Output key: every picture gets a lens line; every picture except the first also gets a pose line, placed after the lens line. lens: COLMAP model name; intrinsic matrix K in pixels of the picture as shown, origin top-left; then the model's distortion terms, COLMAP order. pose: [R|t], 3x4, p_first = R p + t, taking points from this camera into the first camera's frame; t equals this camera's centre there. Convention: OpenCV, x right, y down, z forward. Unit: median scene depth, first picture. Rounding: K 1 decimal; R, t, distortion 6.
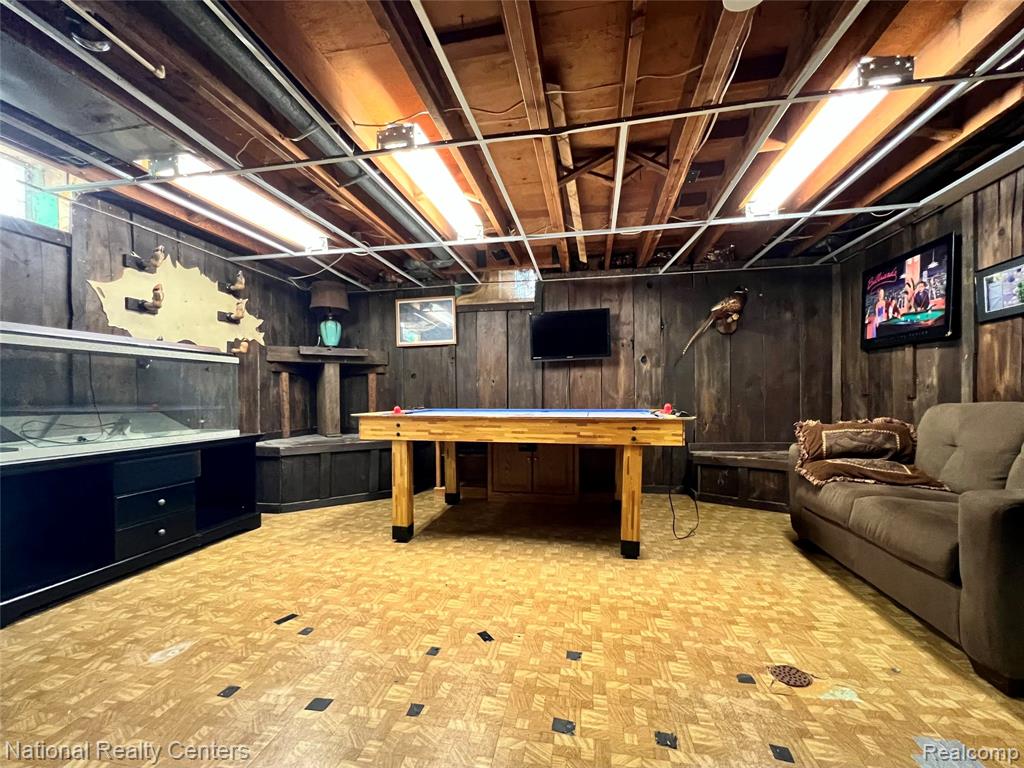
lens RADIAL K [[433.5, 0, 514.1], [0, 433.5, 399.9], [0, 0, 1]] dist [-0.002862, 0.000170]
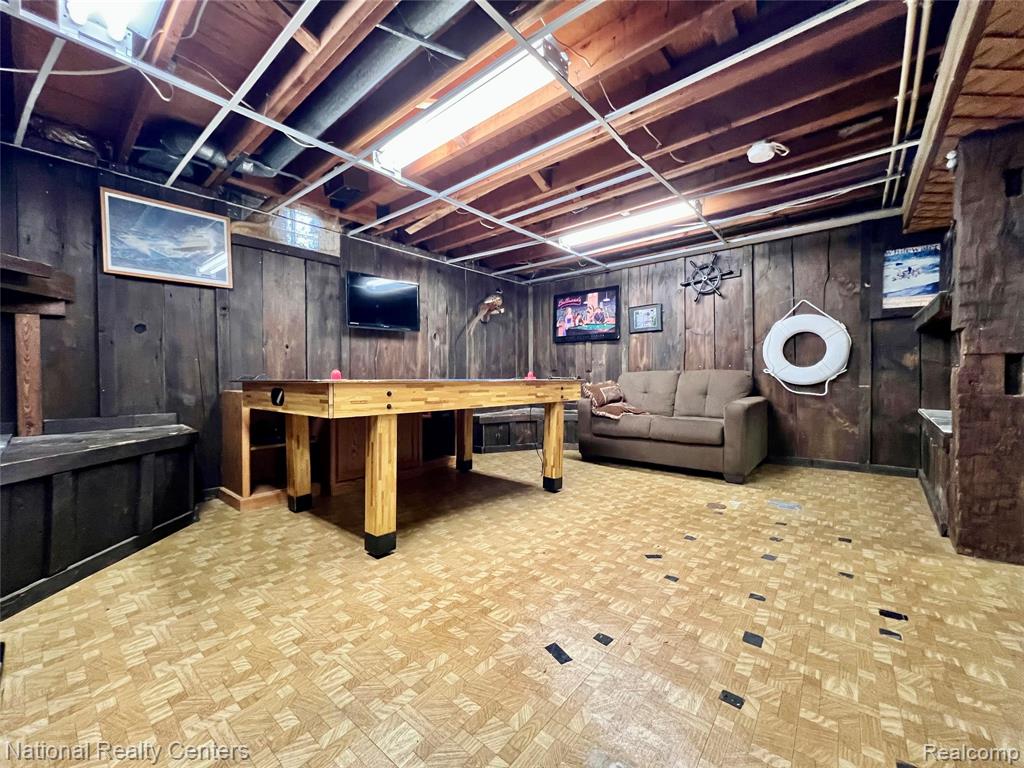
lens RADIAL K [[406.0, 0, 502.1], [0, 406.0, 382.0], [0, 0, 1]] dist [-0.002379, -0.000054]
pose [[0.503981, -0.003808, 0.863707, -0.687340], [0.013093, 0.999909, -0.003231, 0.039000], [-0.863616, 0.012937, 0.503985, 0.445329]]
